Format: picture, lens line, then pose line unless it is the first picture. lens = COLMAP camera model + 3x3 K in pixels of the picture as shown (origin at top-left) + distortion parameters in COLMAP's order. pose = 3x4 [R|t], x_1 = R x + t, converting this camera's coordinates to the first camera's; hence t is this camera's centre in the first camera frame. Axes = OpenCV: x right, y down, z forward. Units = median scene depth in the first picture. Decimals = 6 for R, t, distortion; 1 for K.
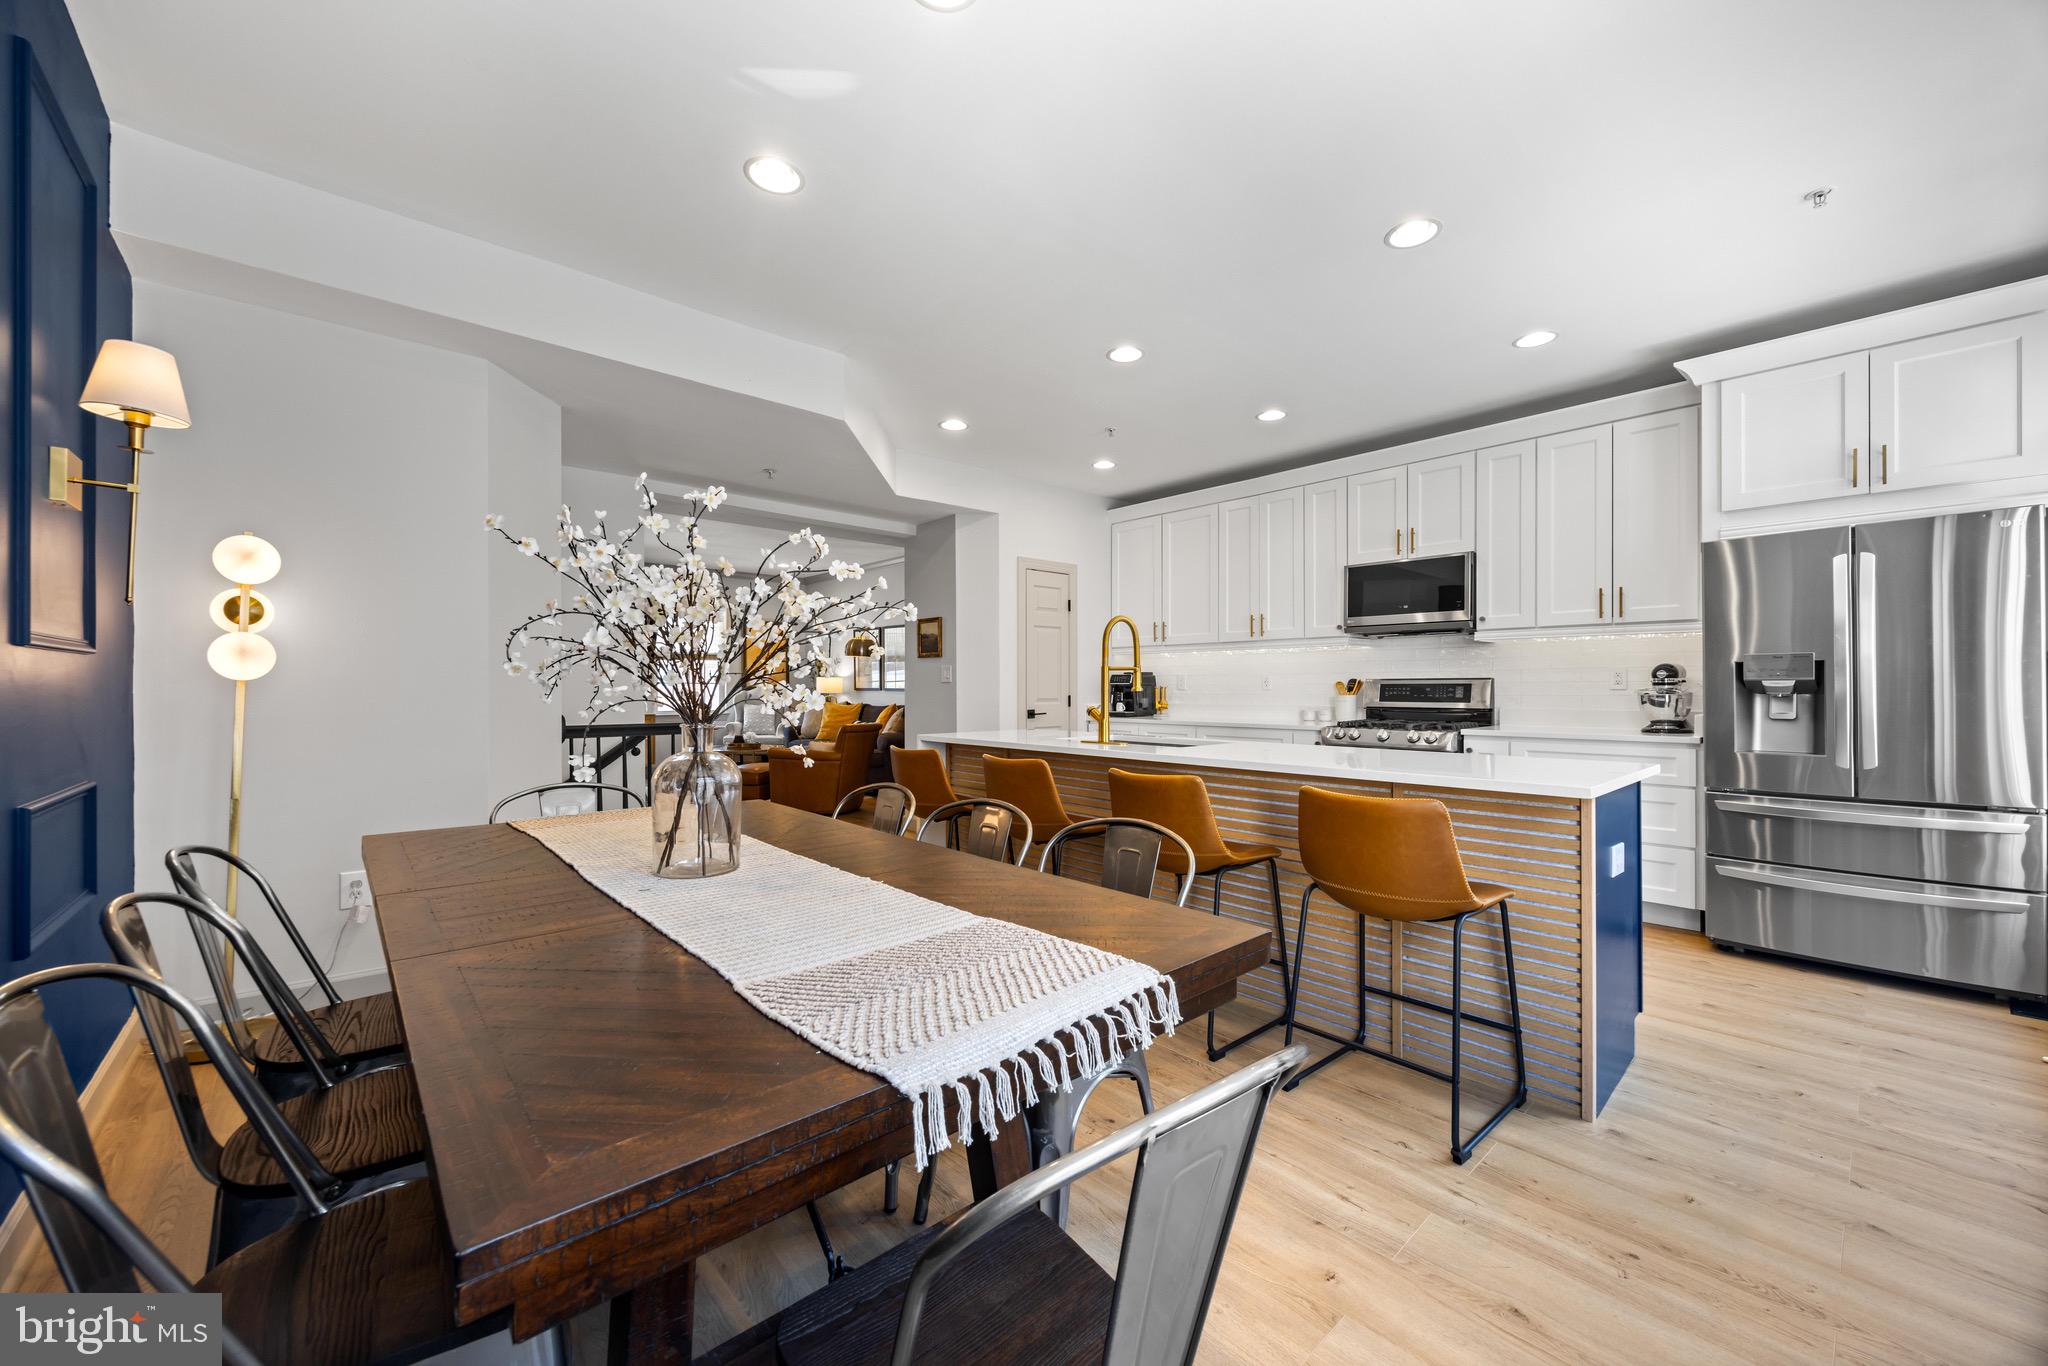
lens RADIAL K [[776.9, 0, 1020.4], [0, 776.9, 683.4], [0, 0, 1]] dist [0.000889, -0.000040]
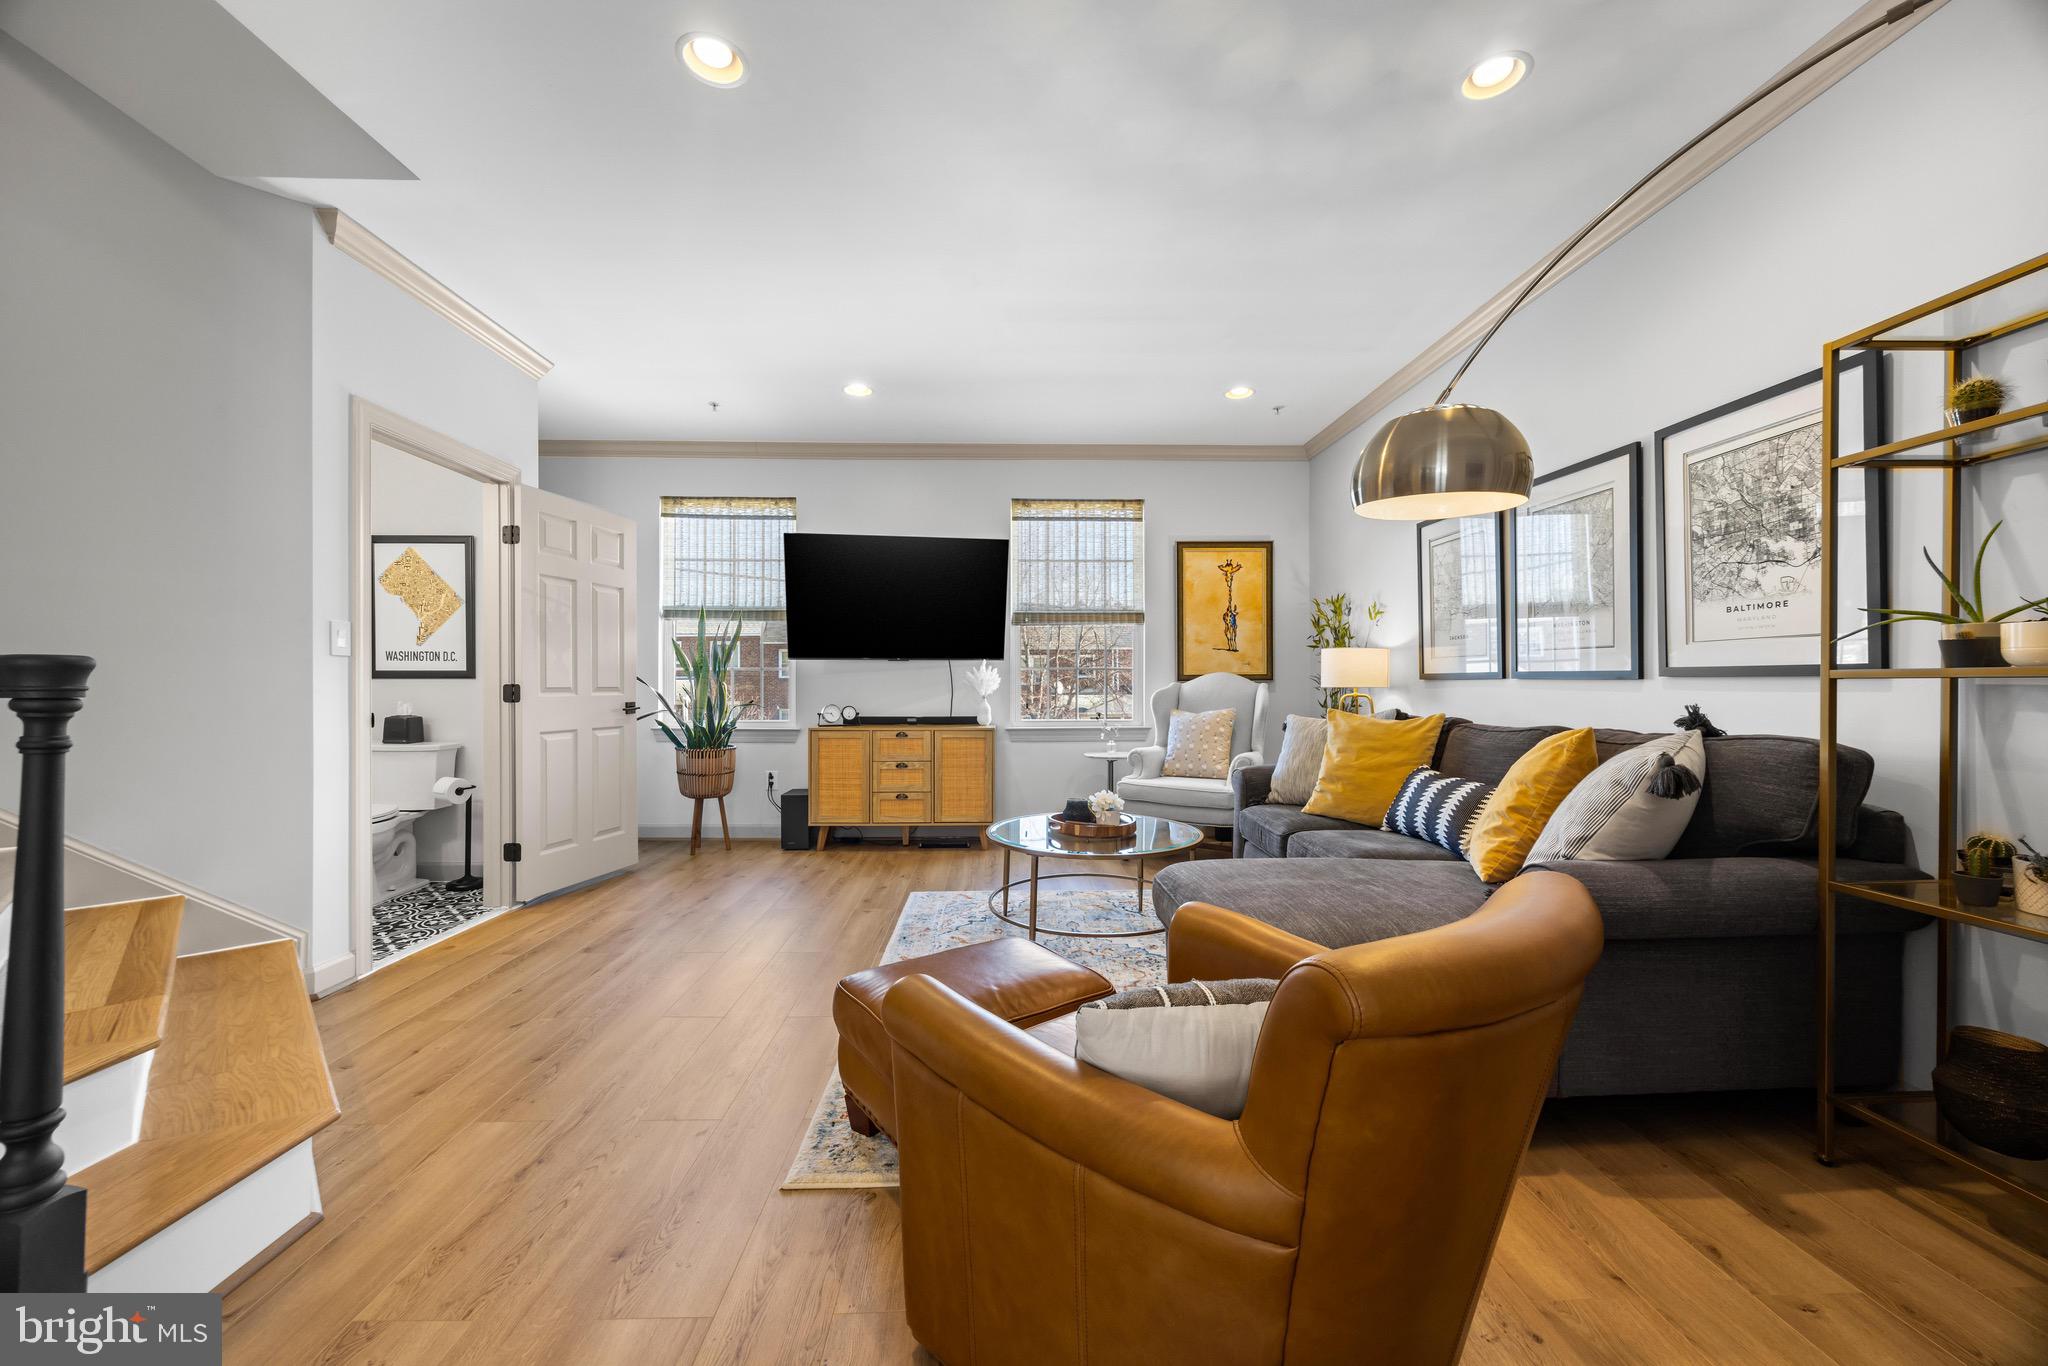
lens RADIAL K [[774.9, 0, 1024.0], [0, 774.9, 683.0], [0, 0, 1]] dist [-0.000479, 0.000230]
pose [[0.767250, -0.000513, -0.641348, -0.262716], [0.003017, 0.999992, 0.002809, 0.019448], [0.641341, -0.004090, 0.767245, 1.289728]]
